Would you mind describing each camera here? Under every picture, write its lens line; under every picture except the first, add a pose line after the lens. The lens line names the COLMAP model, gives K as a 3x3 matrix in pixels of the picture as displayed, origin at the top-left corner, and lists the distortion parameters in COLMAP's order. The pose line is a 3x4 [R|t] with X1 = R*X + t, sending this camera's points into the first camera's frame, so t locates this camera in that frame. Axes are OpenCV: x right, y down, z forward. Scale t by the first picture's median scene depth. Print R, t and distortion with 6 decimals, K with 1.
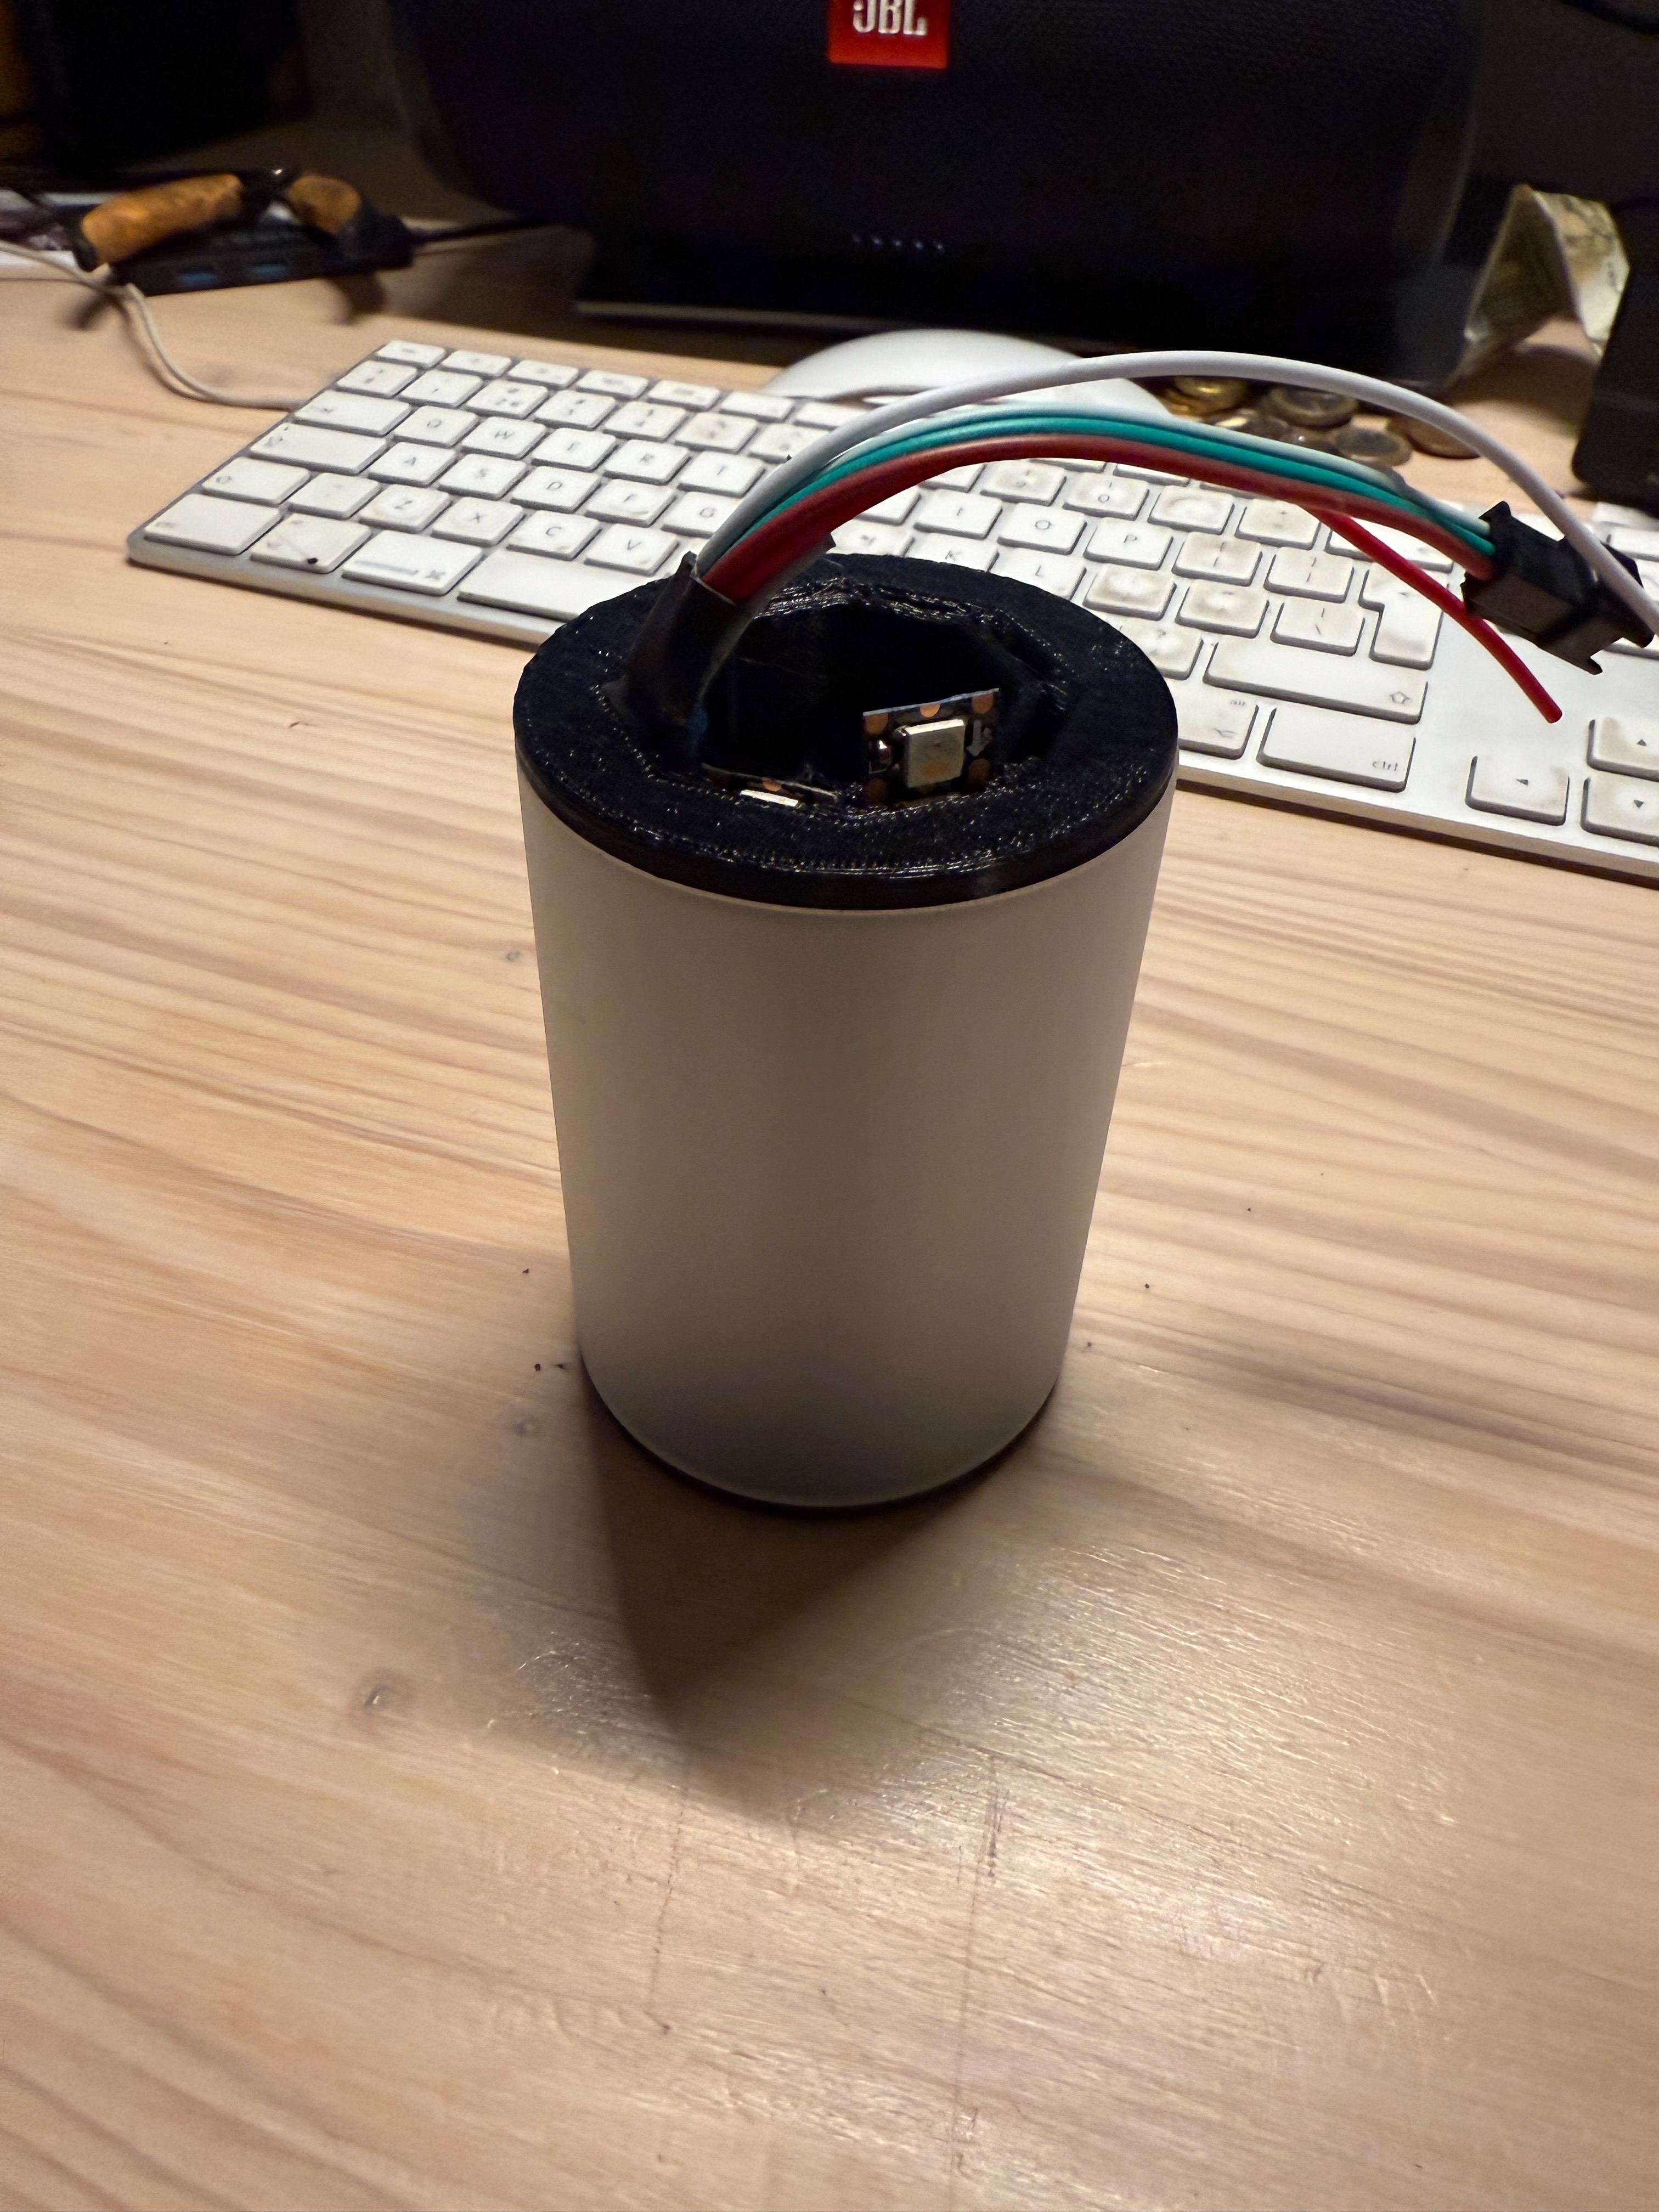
lens RADIAL K [[1575.3, 0, 819.7], [0, 1575.3, 982.5], [0, 0, 1]] dist [-0.011496, 0.001613]
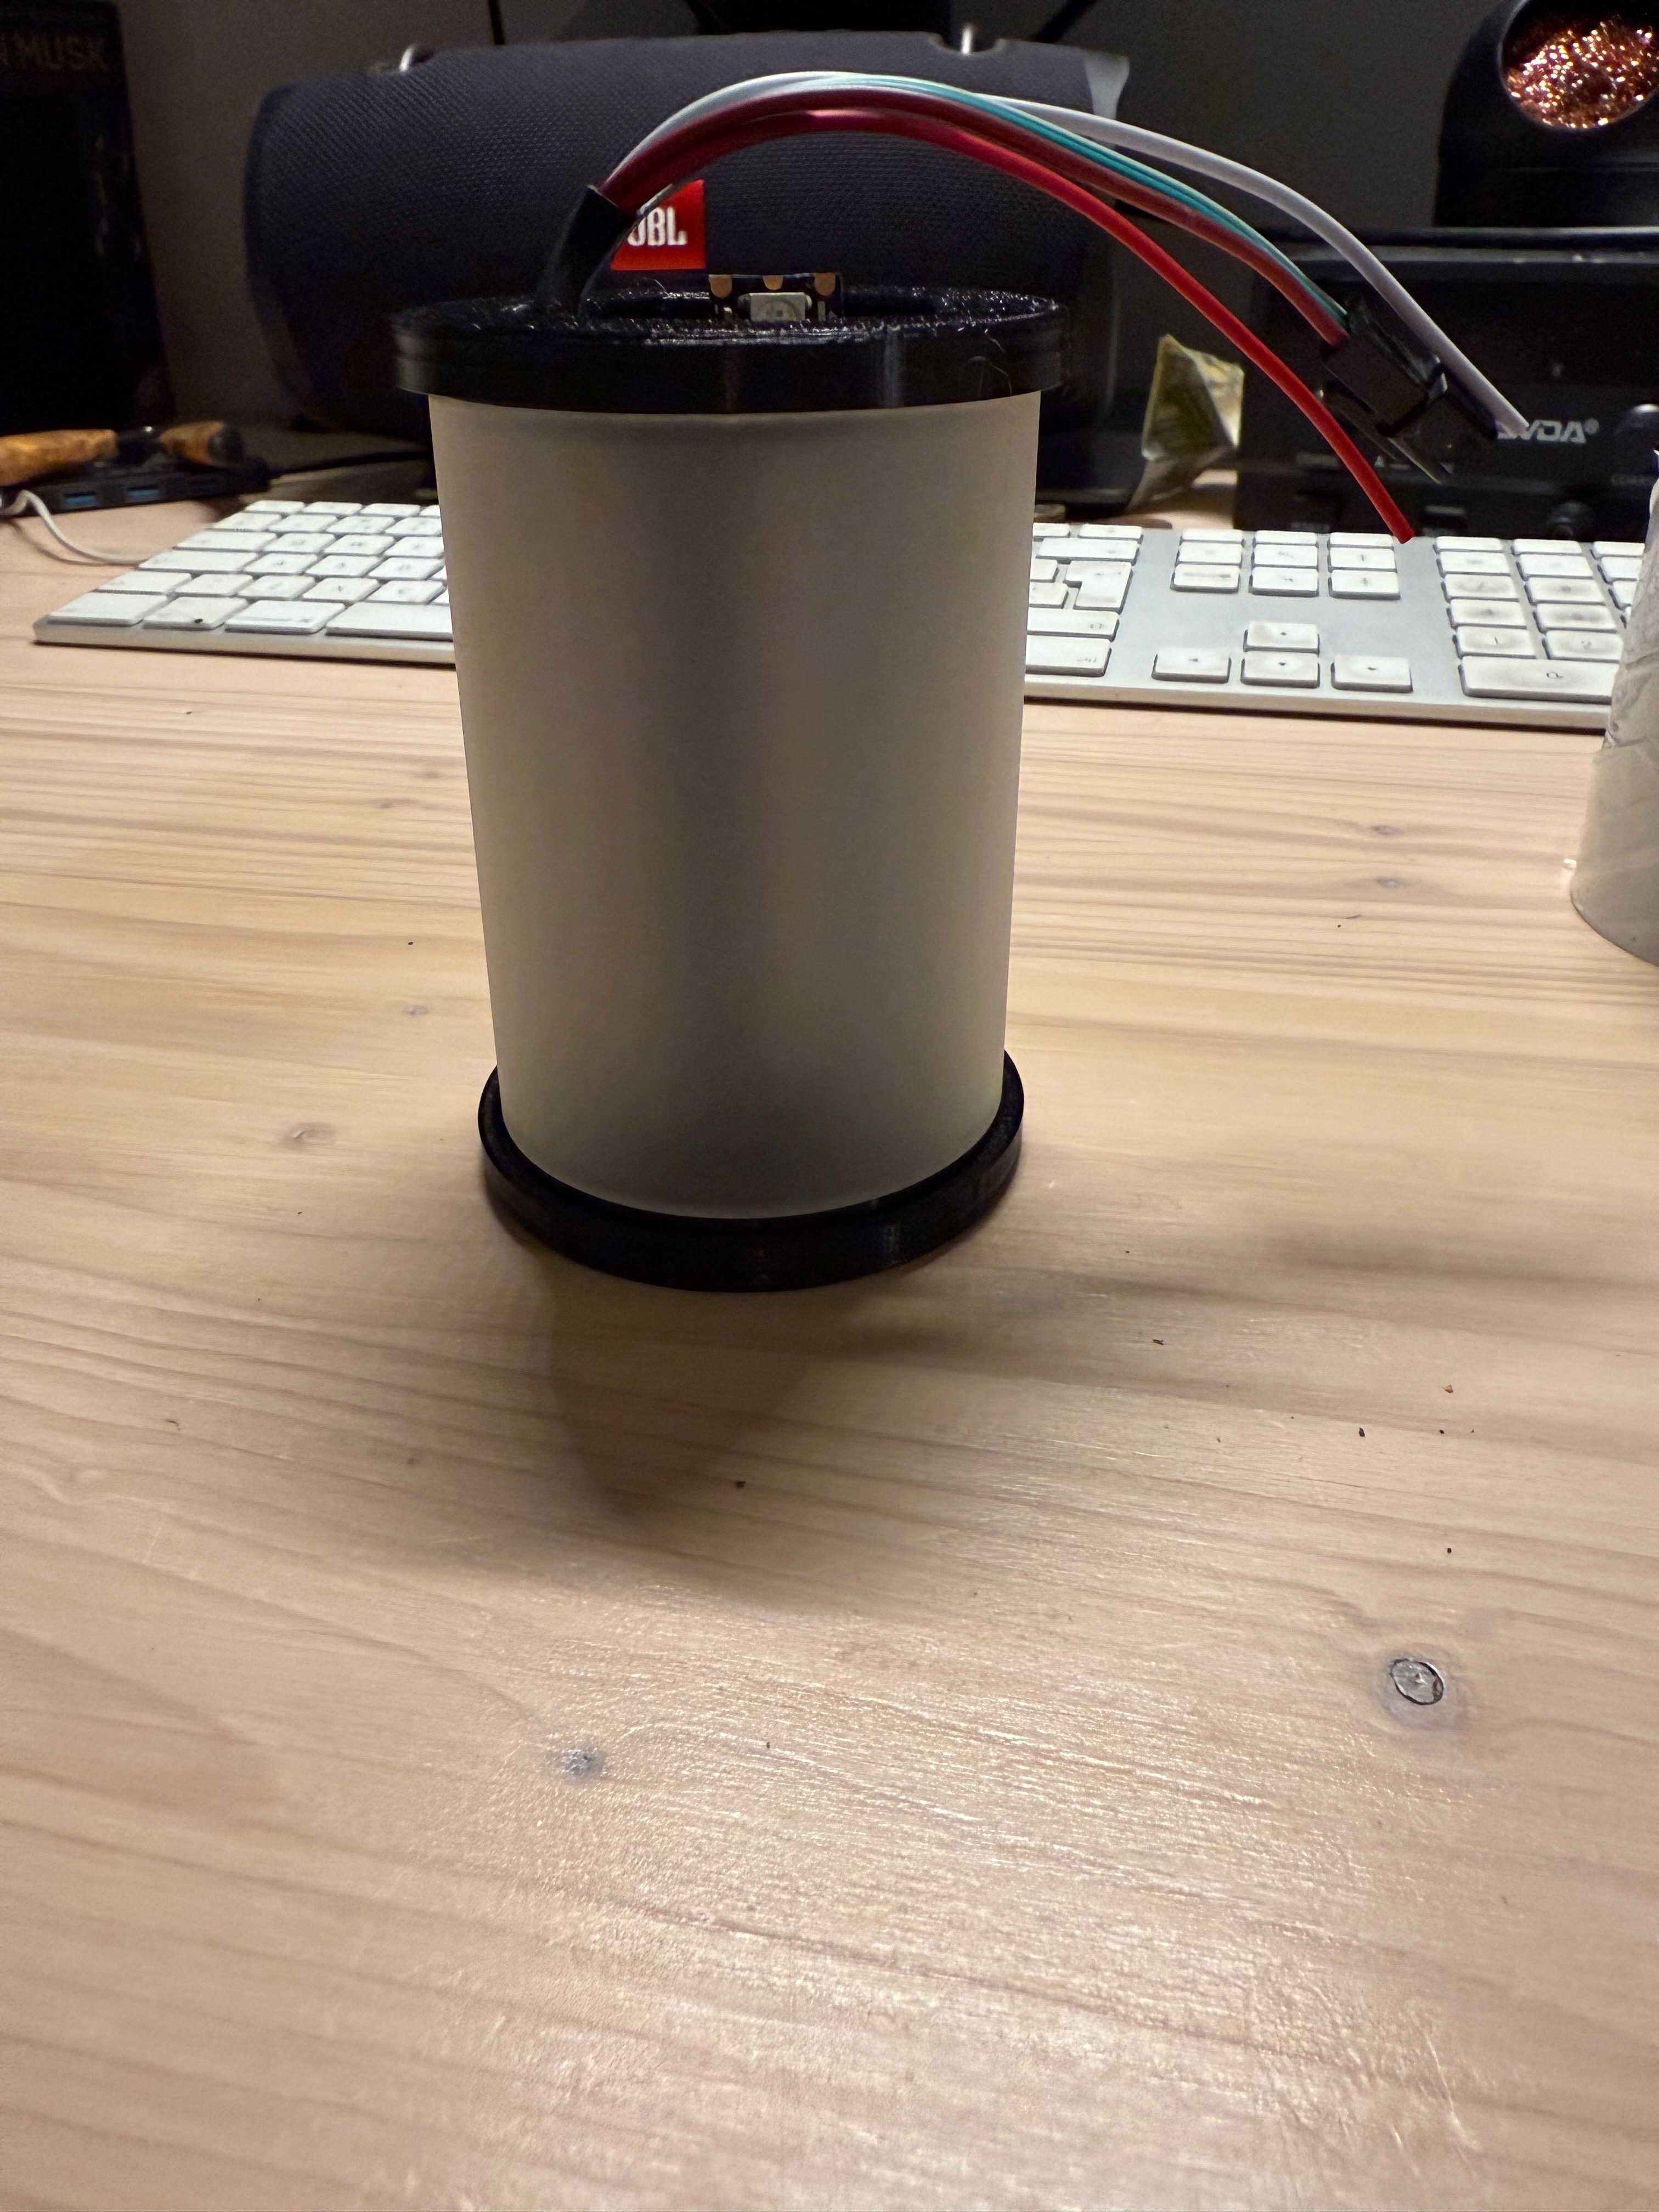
lens RADIAL K [[1575.3, 0, 819.7], [0, 1575.3, 982.5], [0, 0, 1]] dist [-0.011496, 0.001613]
pose [[0.992096, -0.082416, 0.094621, 0.005430], [0.101575, 0.970211, -0.219939, 0.264964], [-0.073676, 0.227812, 0.970914, -0.104377]]
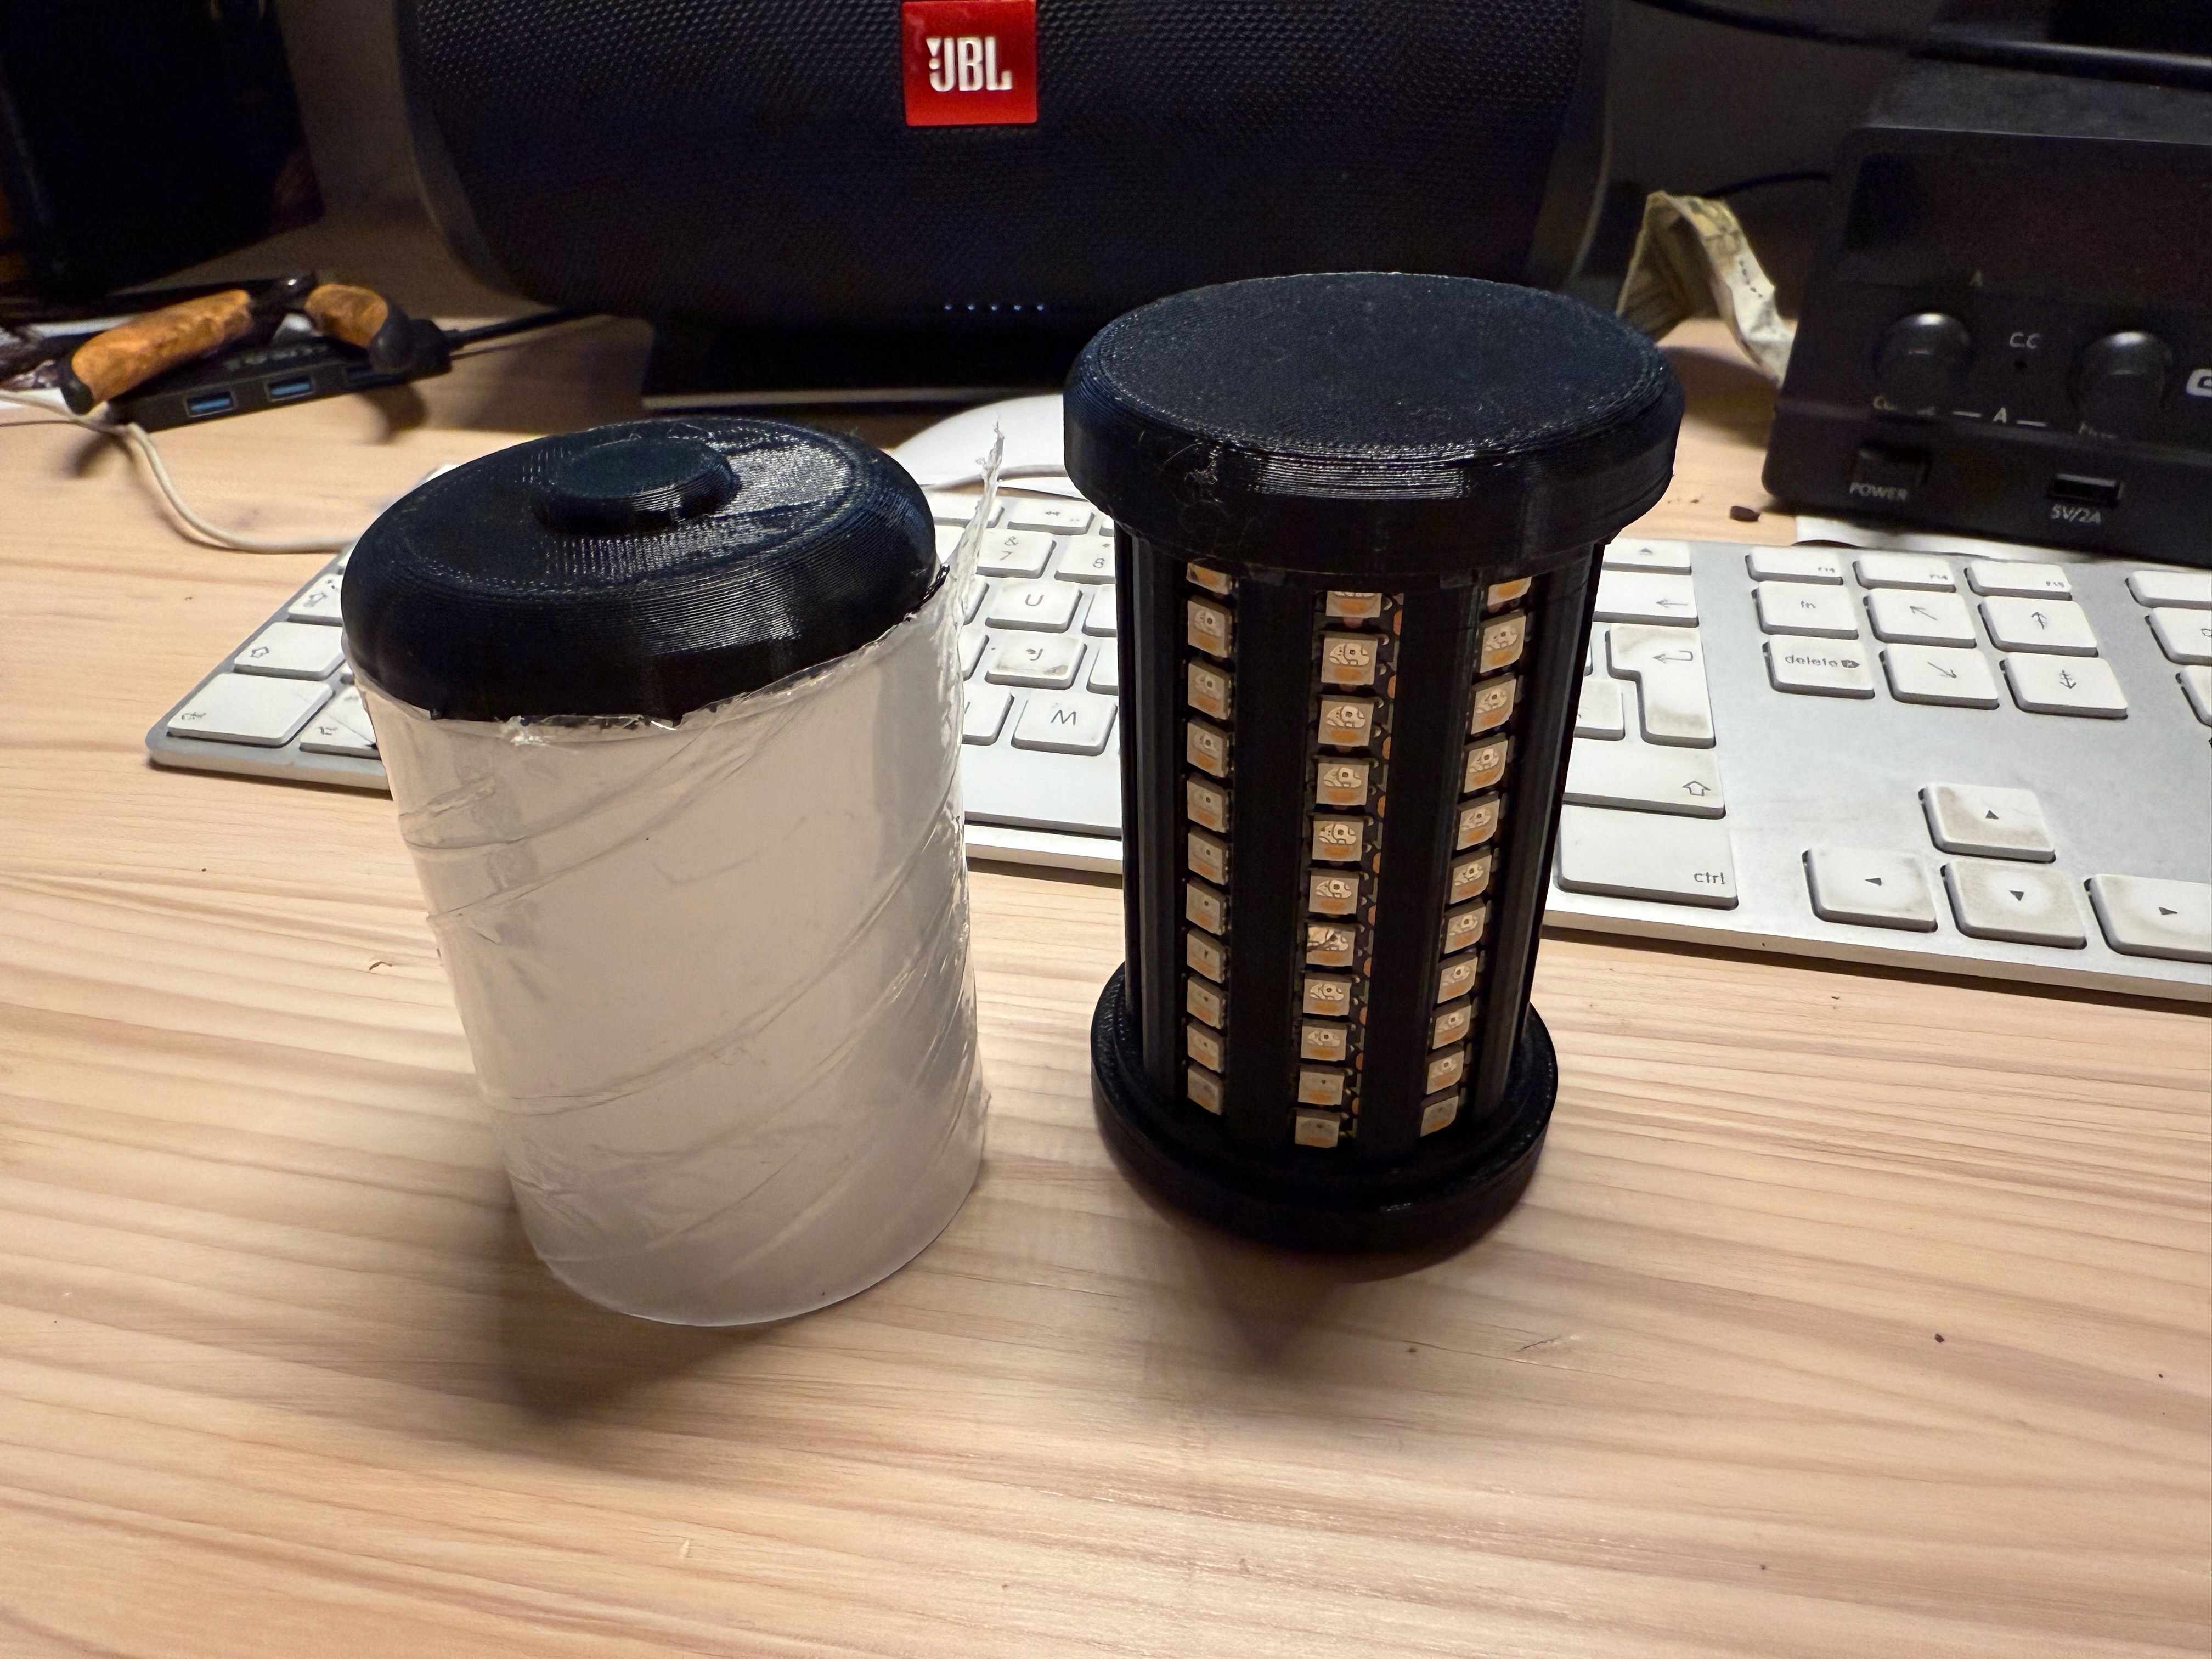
lens RADIAL K [[1575.3, 0, 995.3], [0, 1575.3, 836.2], [0, 0, 1]] dist [-0.011496, 0.001613]
pose [[0.991527, -0.109467, 0.069934, -0.053285], [0.115653, 0.989060, -0.091564, -0.092014], [-0.059146, 0.098876, 0.993340, 0.137230]]
